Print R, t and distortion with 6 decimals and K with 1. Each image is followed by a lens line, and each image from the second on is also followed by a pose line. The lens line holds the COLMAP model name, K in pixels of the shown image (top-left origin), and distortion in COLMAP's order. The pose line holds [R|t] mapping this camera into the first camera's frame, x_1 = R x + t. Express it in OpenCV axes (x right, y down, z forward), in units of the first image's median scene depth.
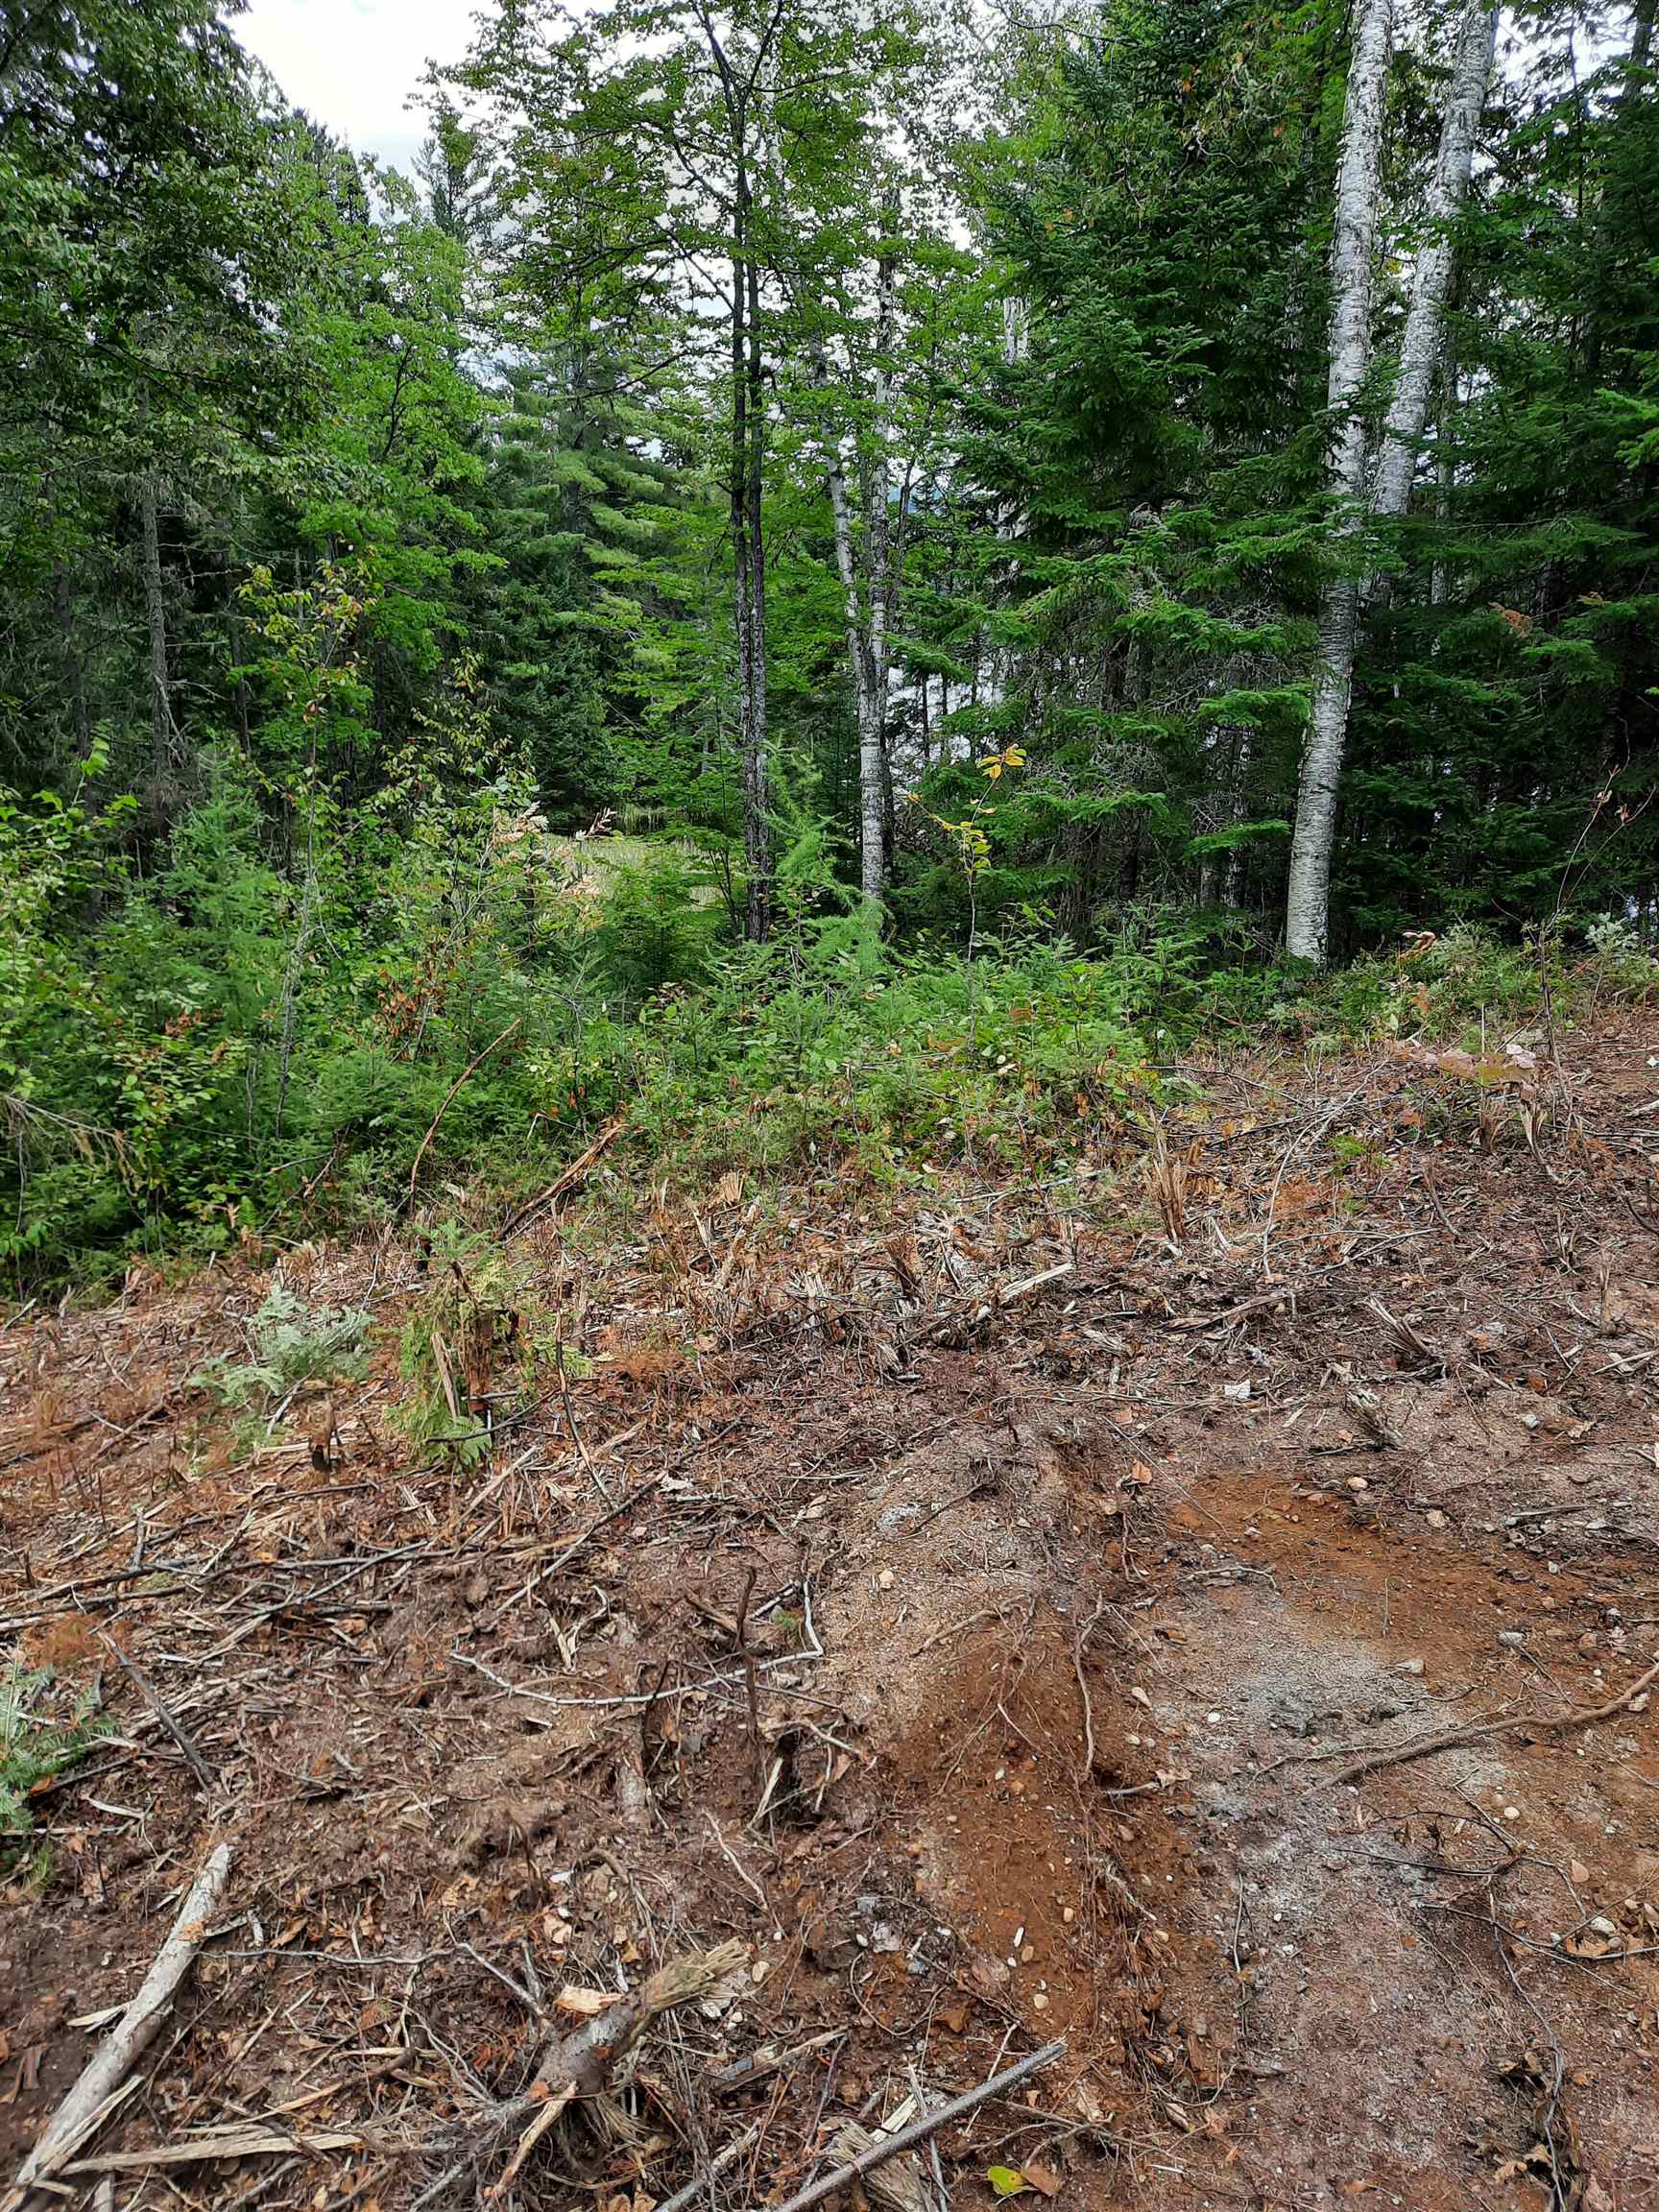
lens RADIAL K [[1643.0, 0, 832.4], [0, 1643.0, 1109.2], [0, 0, 1]] dist [0.057447, -0.052925]
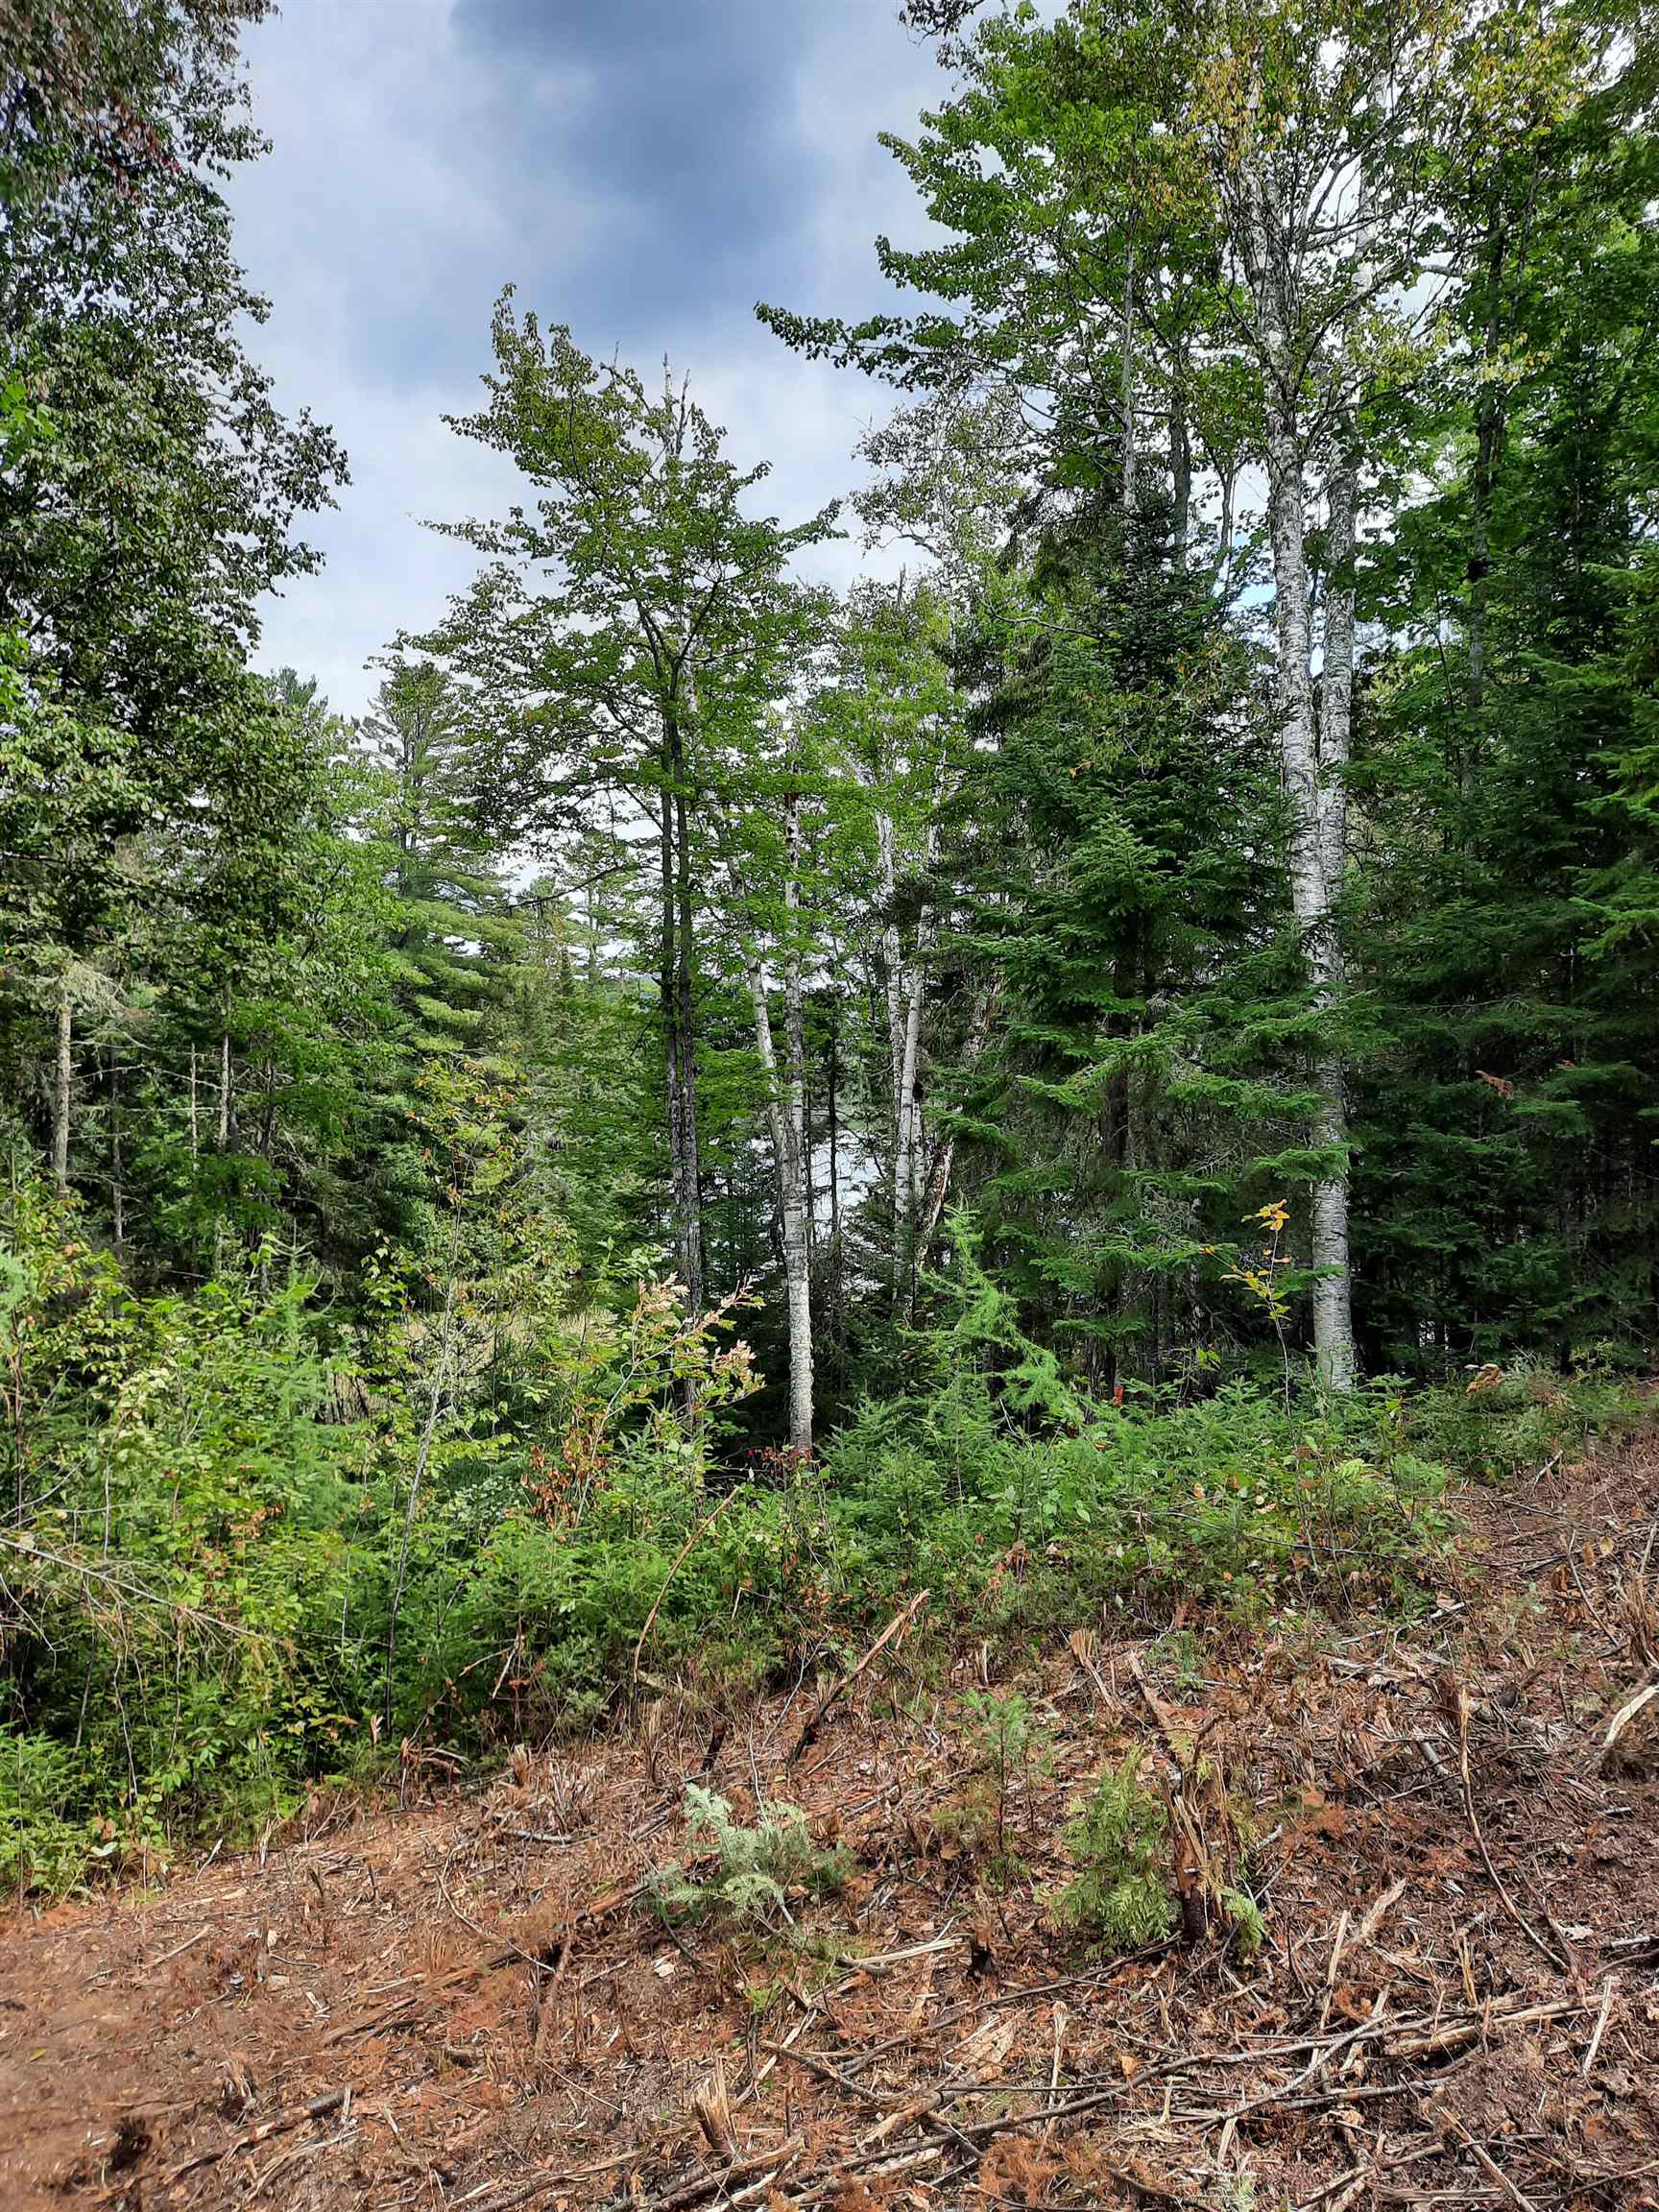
lens RADIAL K [[1643.0, 0, 830.0], [0, 1643.0, 1107.7], [0, 0, 1]] dist [0.057447, -0.052925]
pose [[0.990185, -0.024222, 0.137648, -0.116062], [0.061270, 0.960418, -0.271742, -0.000397], [-0.125618, 0.277509, 0.952475, -0.008673]]
